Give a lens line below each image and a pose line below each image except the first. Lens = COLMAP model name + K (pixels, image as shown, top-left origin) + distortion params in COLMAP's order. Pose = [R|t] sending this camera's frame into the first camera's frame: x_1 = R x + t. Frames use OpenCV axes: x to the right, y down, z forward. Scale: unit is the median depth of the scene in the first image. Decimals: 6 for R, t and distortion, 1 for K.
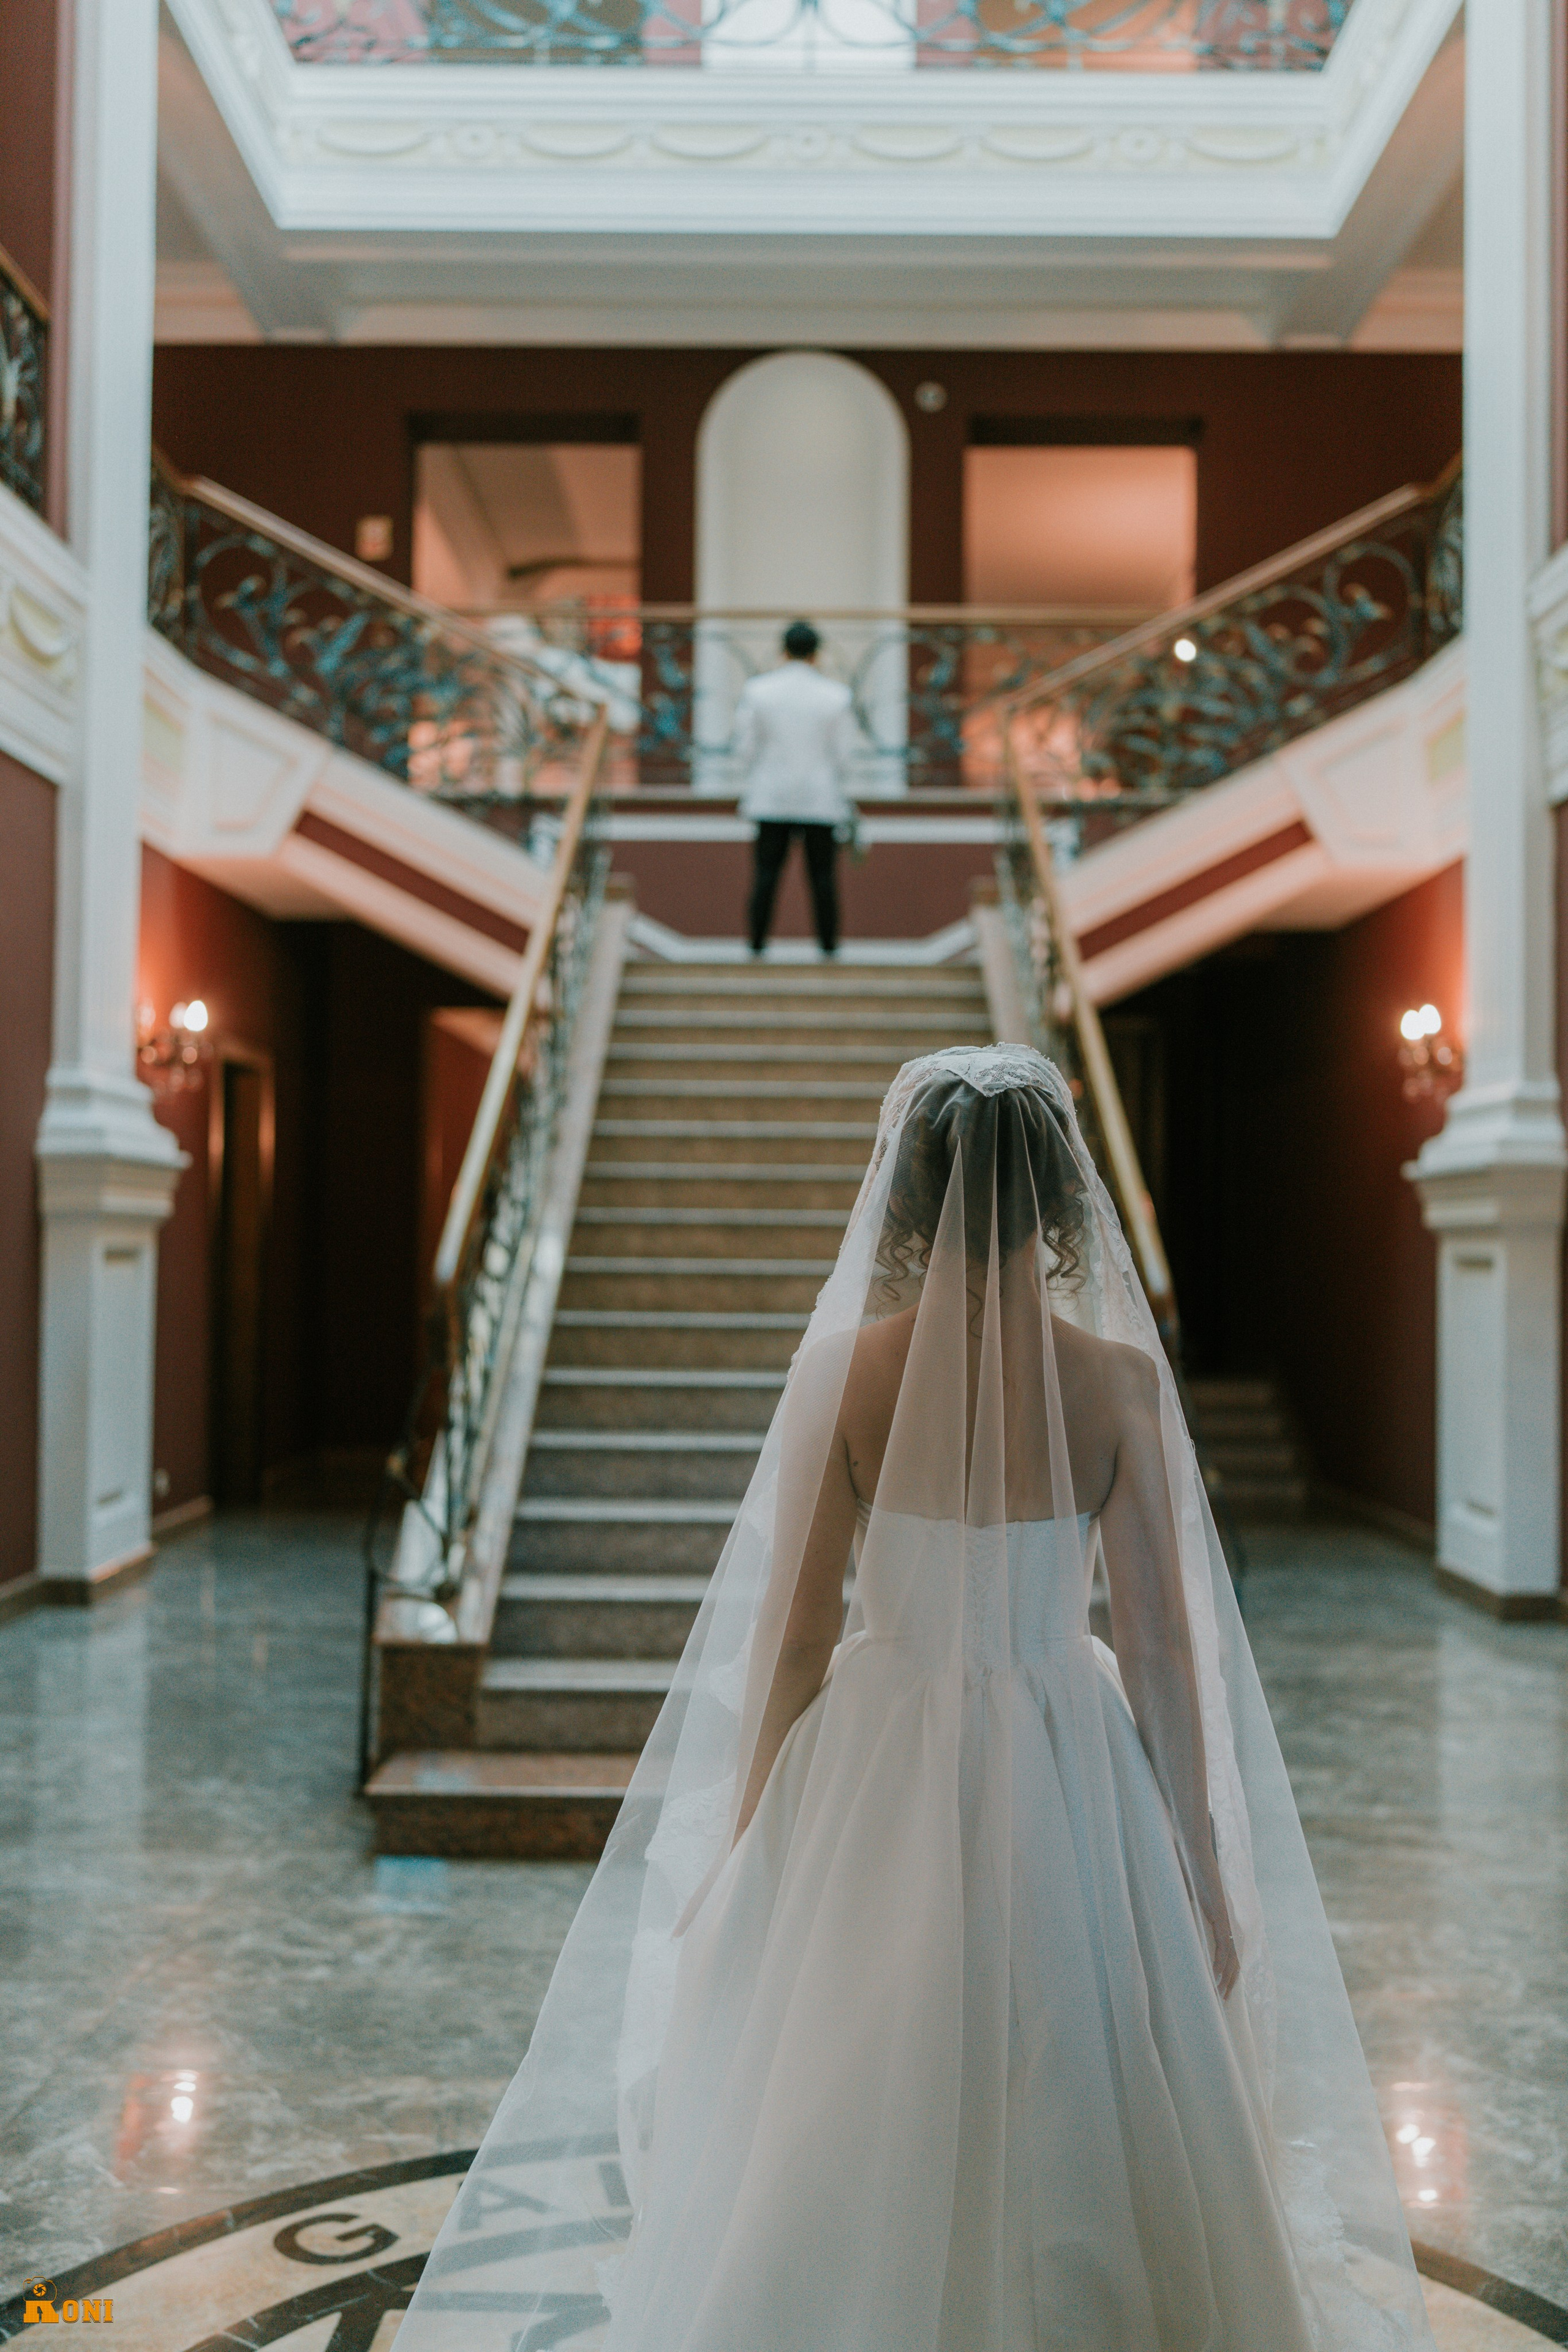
lens RADIAL K [[2318.8, 0, 782.2], [0, 2318.8, 1197.2], [0, 0, 1]] dist [0.004754, 0.000000]
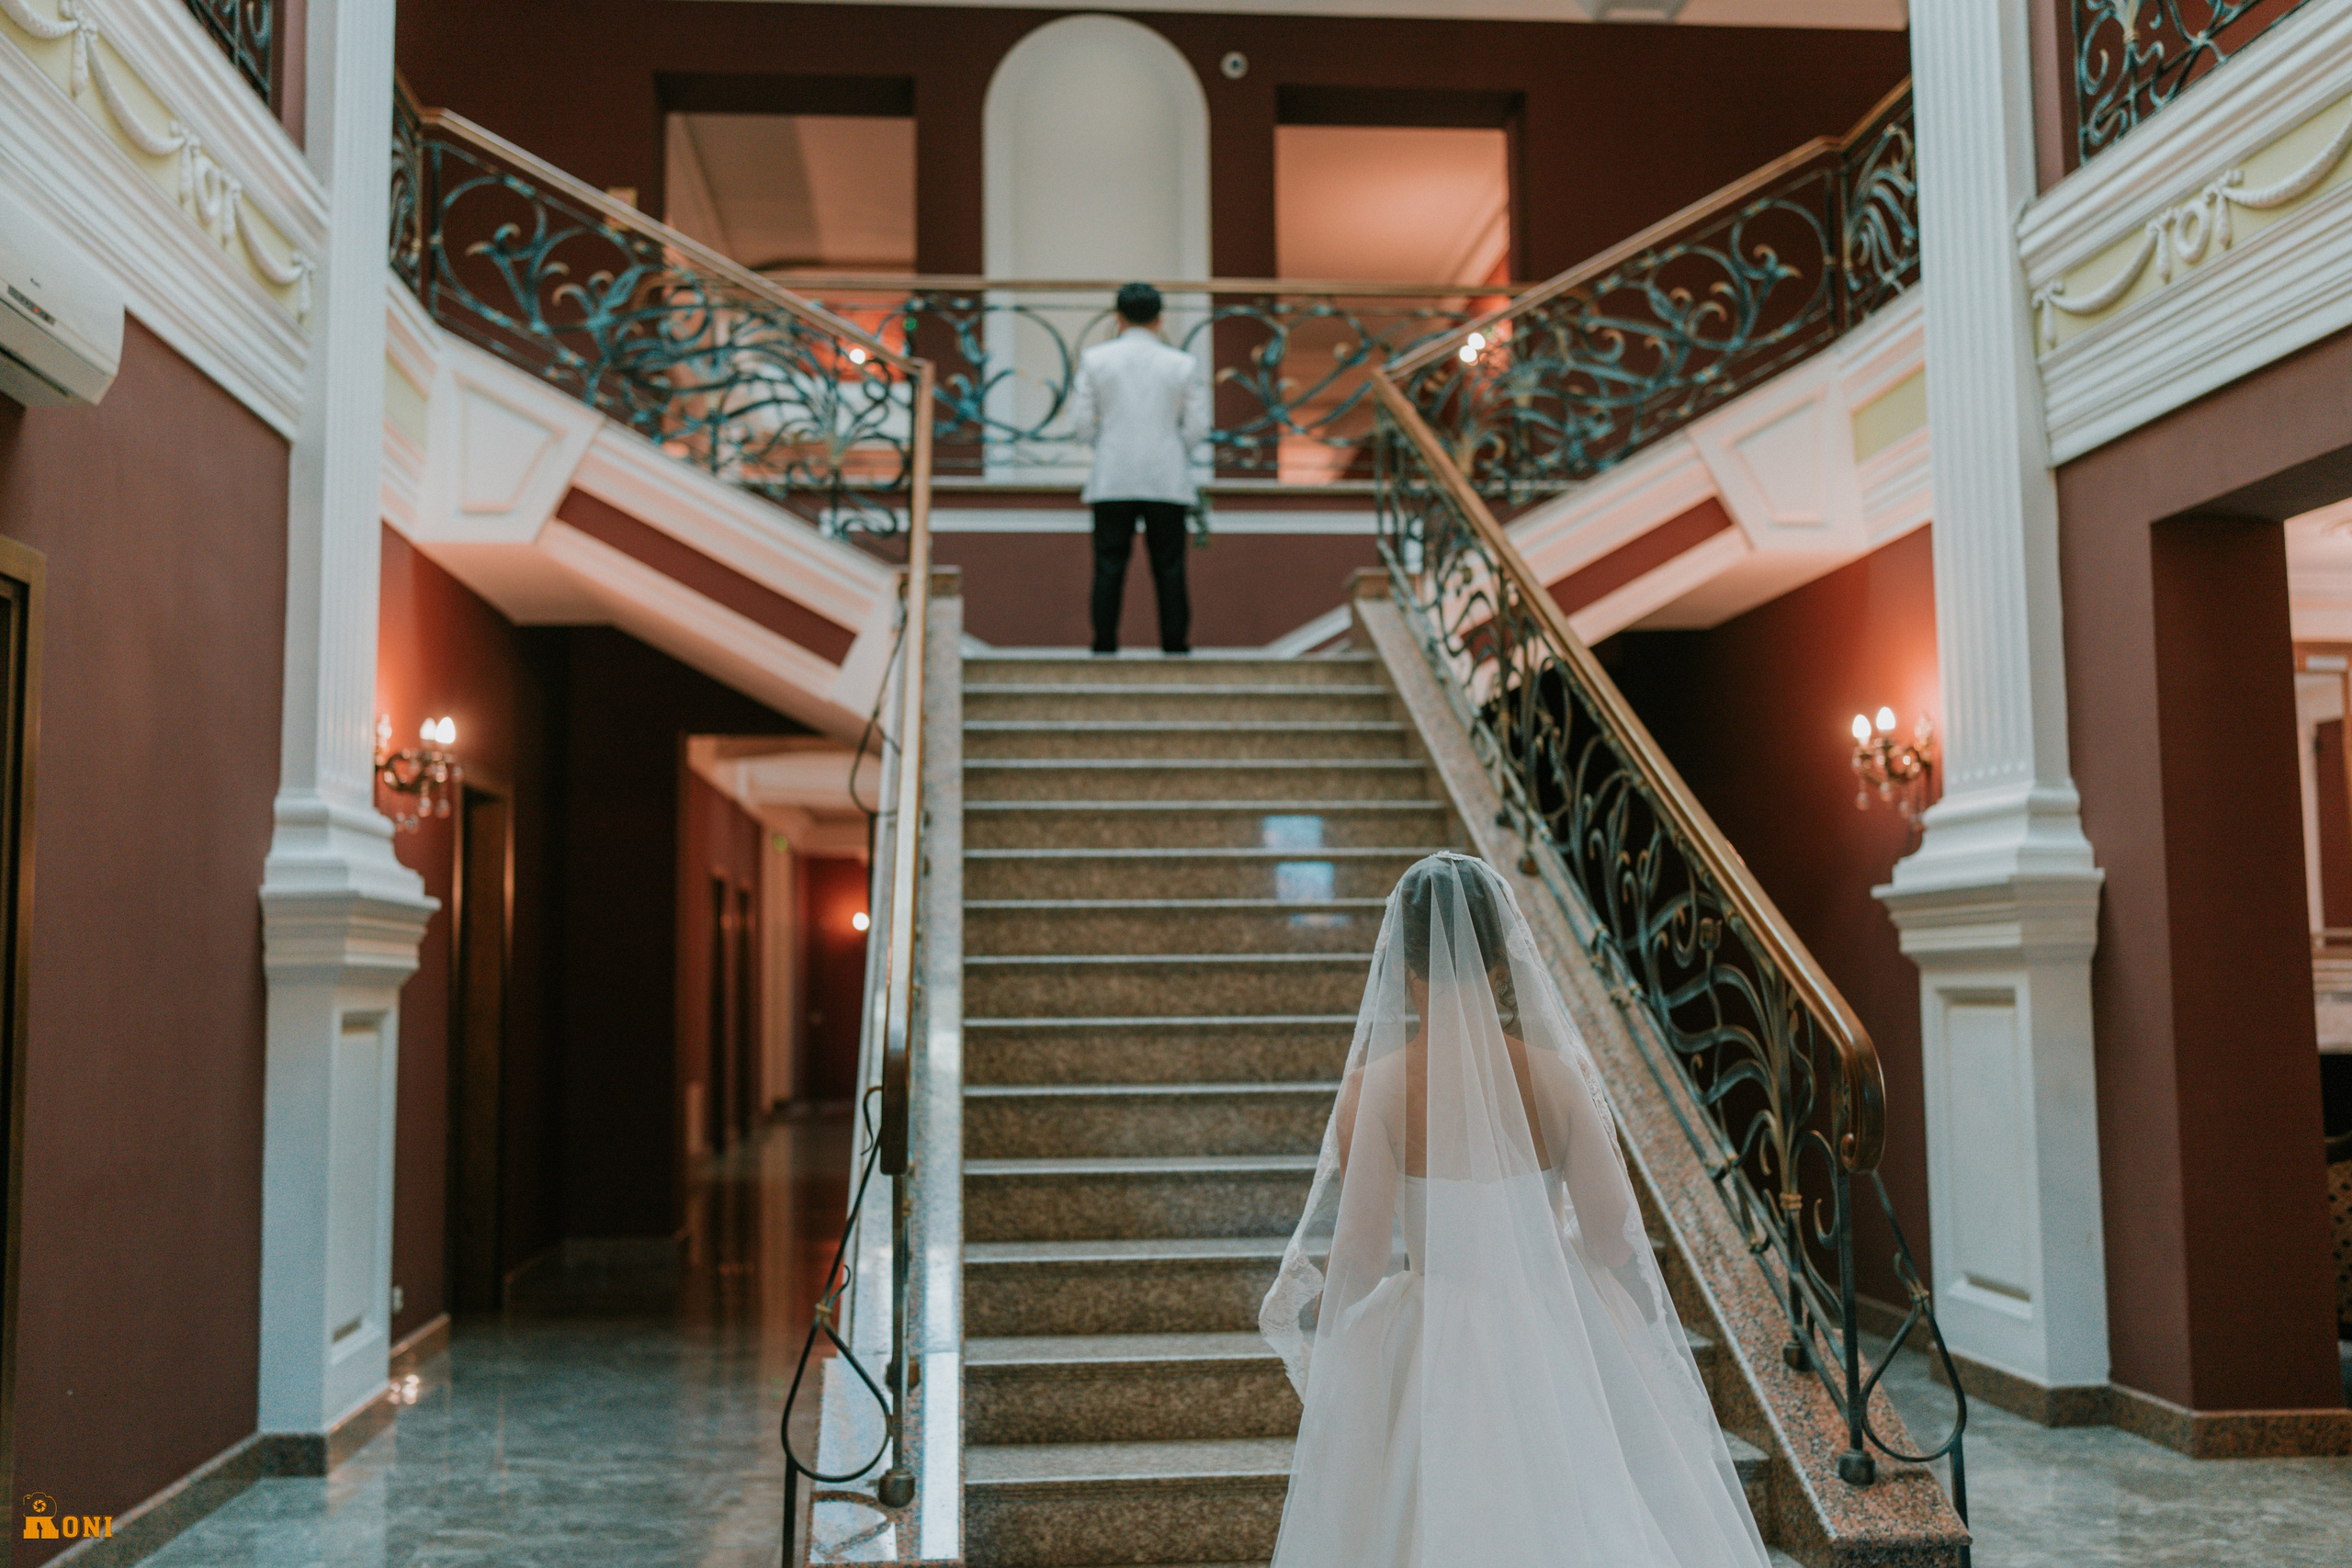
lens RADIAL K [[2318.6, 0, 1163.2], [0, 2318.6, 772.3], [0, 0, 1]] dist [0.004754, 0.000000]
pose [[0.995490, -0.011764, 0.094129, -0.071476], [0.018590, 0.997233, -0.071975, 0.001315], [-0.093022, 0.073401, 0.992955, 0.144314]]
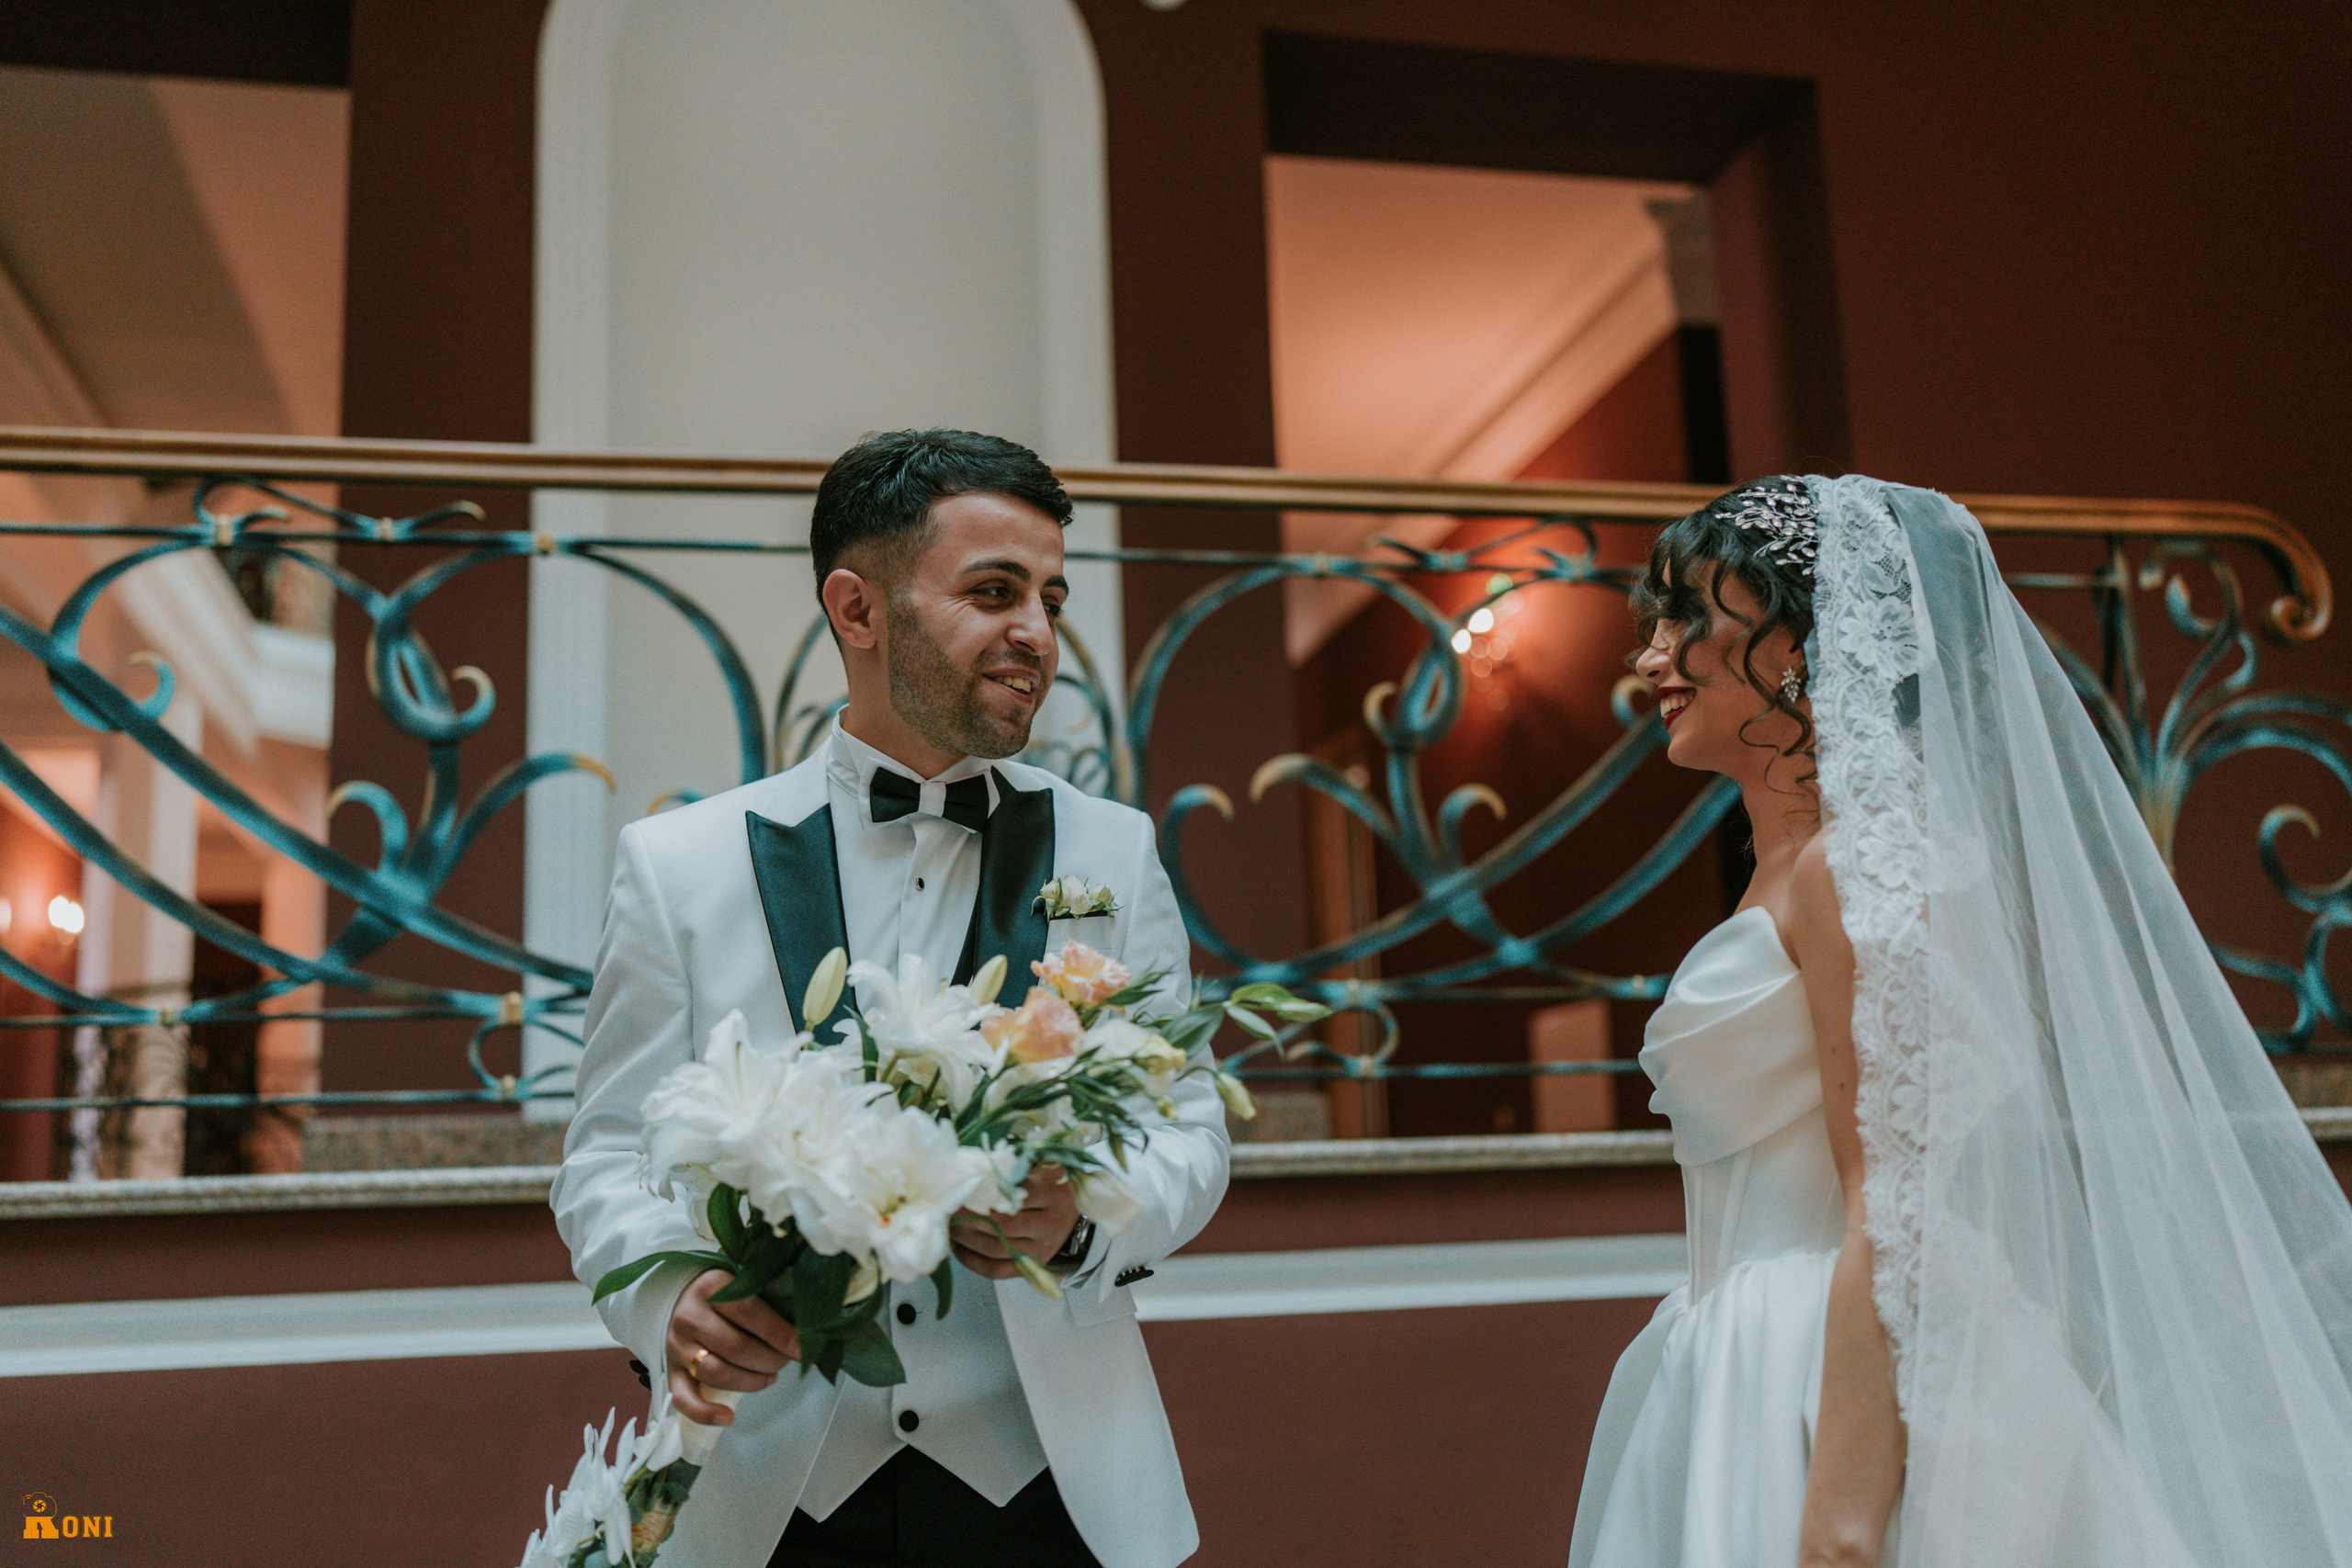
lens RADIAL K [[2318.6, 0, 1222.0], [0, 2318.6, 782.2], [0, 0, 1]] dist [0.004754, 0.000000]
pose [[0.971307, -0.003985, 0.237797, -0.026772], [0.038149, 0.989523, -0.139241, -0.207494], [-0.234751, 0.144317, 0.961283, 0.863131]]
